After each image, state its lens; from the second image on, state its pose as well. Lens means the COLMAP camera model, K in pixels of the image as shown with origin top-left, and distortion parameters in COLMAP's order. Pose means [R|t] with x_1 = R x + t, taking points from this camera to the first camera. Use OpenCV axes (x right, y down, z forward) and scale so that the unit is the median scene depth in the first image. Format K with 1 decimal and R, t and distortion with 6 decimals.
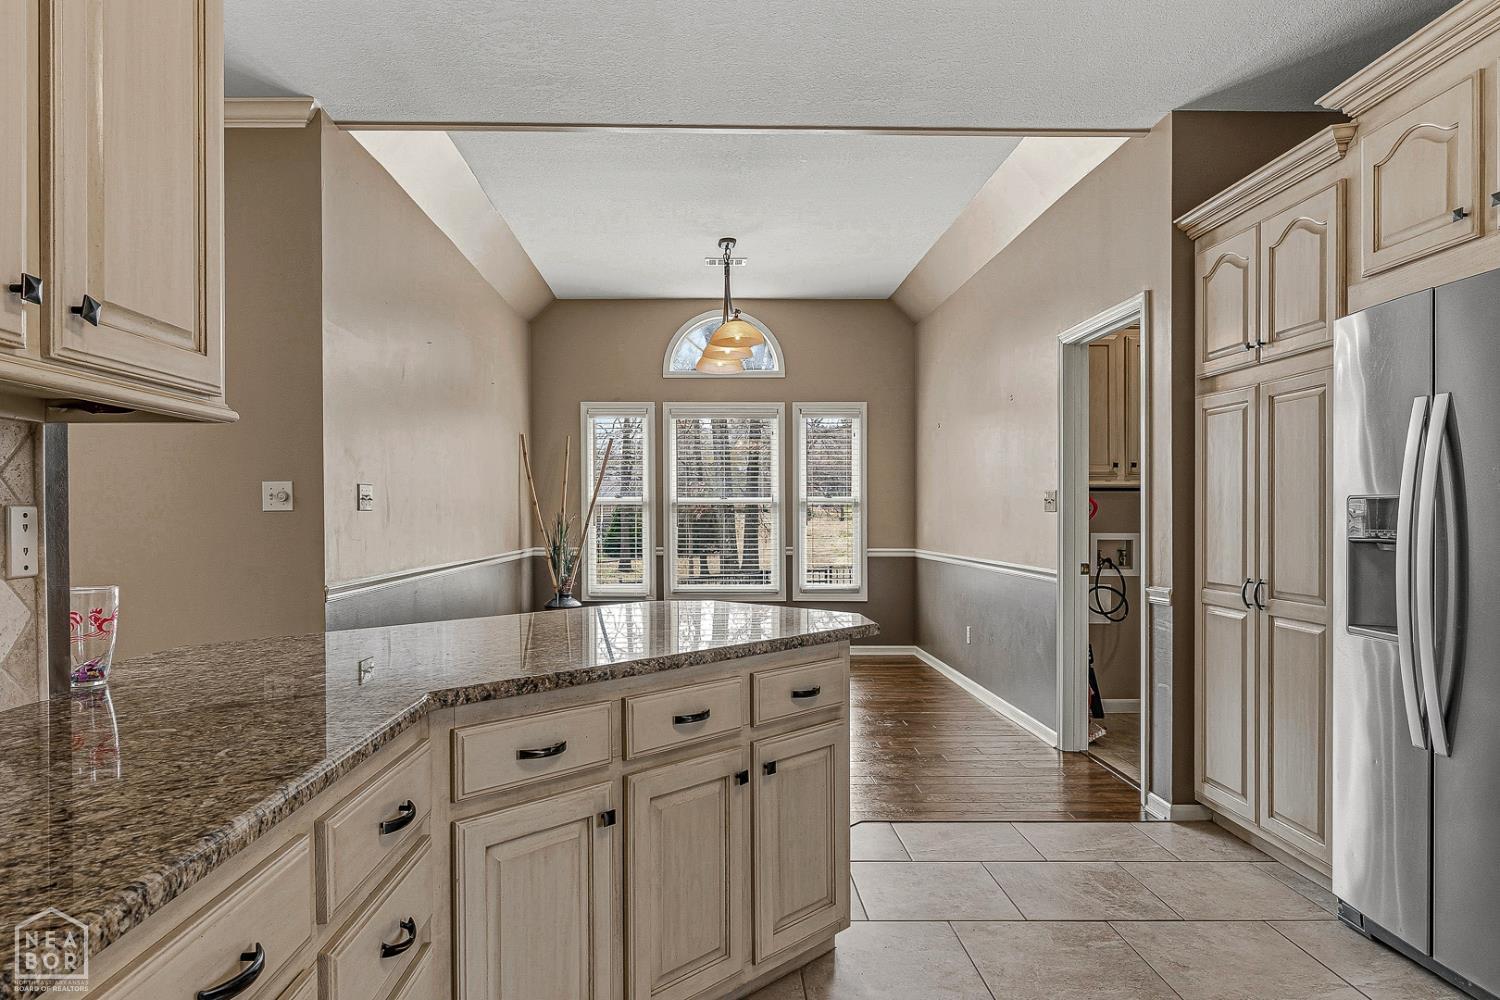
lens RADIAL K [[922.3, 0, 739.6], [0, 922.3, 512.2], [0, 0, 1]] dist [-0.006242, -0.002648]
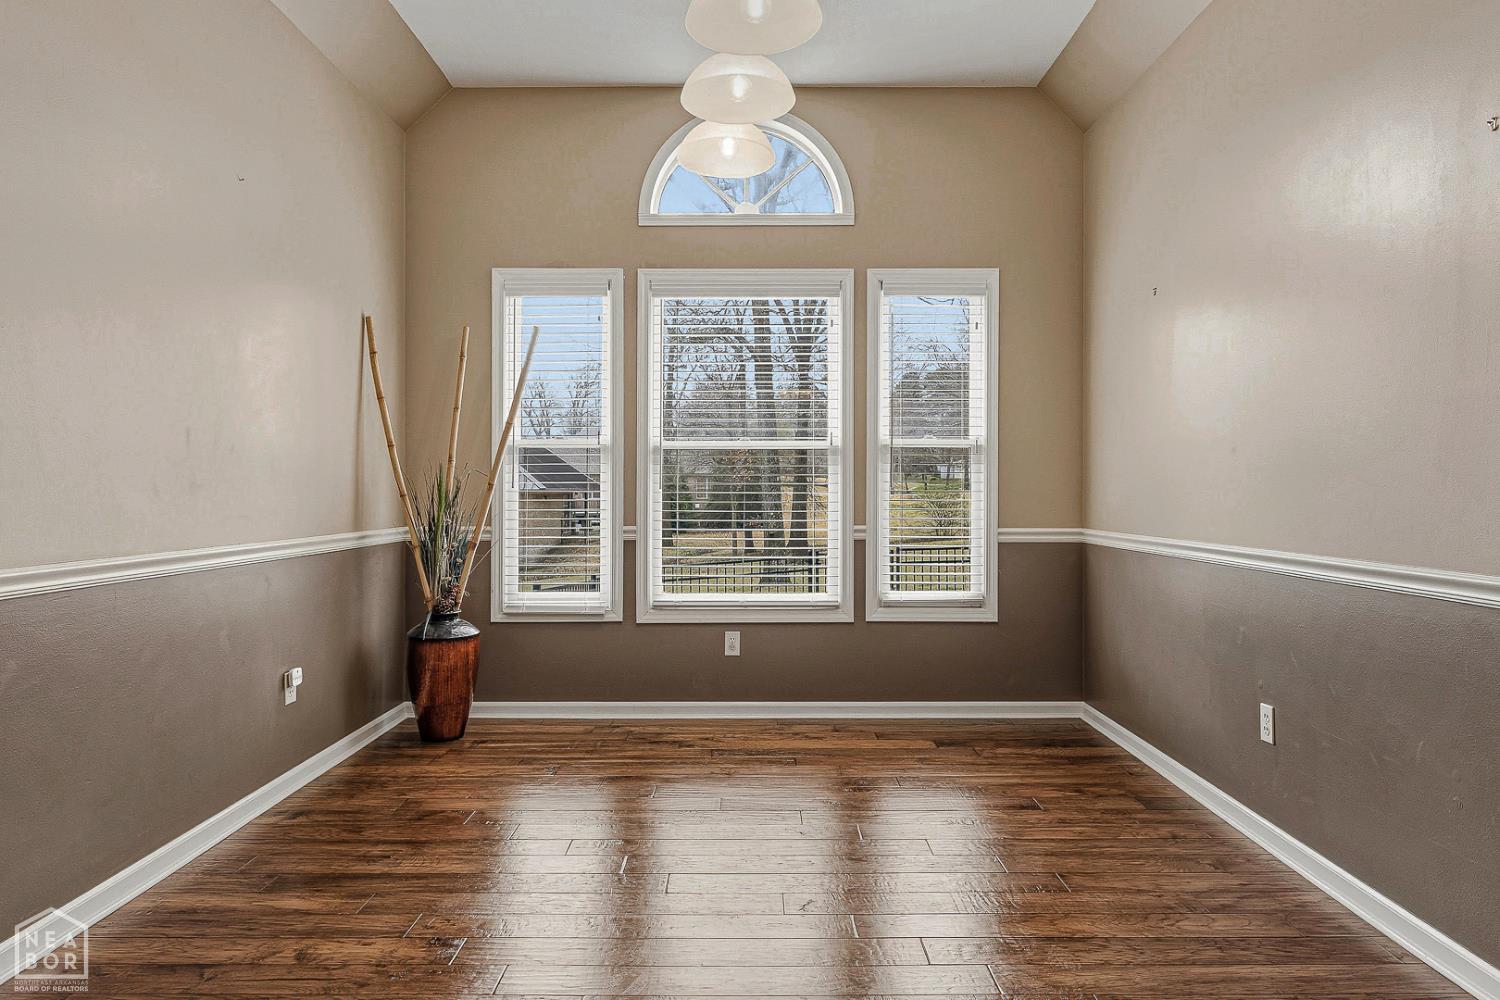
lens RADIAL K [[892.6, 0, 765.2], [0, 892.6, 494.7], [0, 0, 1]] dist [-0.000648, -0.000409]
pose [[0.999933, 0.000927, -0.011567, 0.001723], [-0.000894, 0.999995, 0.002877, 0.017361], [0.011570, -0.002866, 0.999929, 0.456561]]
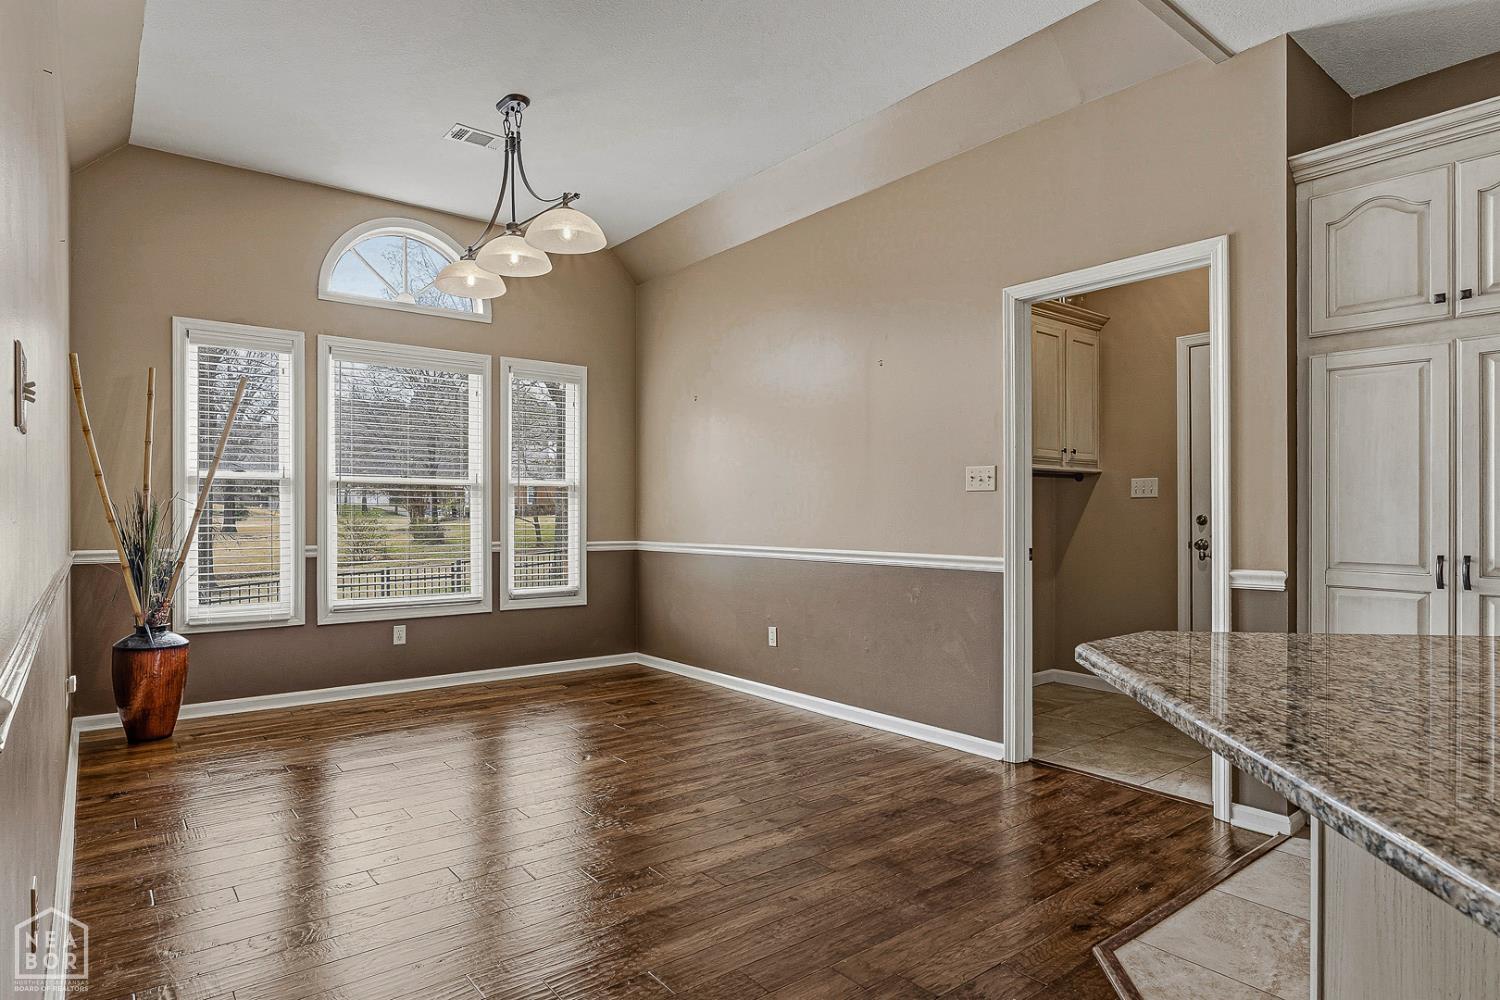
lens RADIAL K [[815.8, 0, 752.4], [0, 815.8, 507.4], [0, 0, 1]] dist [0.003635, 0.000687]
pose [[0.794413, 0.007777, 0.607328, -0.194638], [-0.003391, 0.999959, -0.008369, 0.013963], [-0.607368, 0.004589, 0.794407, 0.322289]]
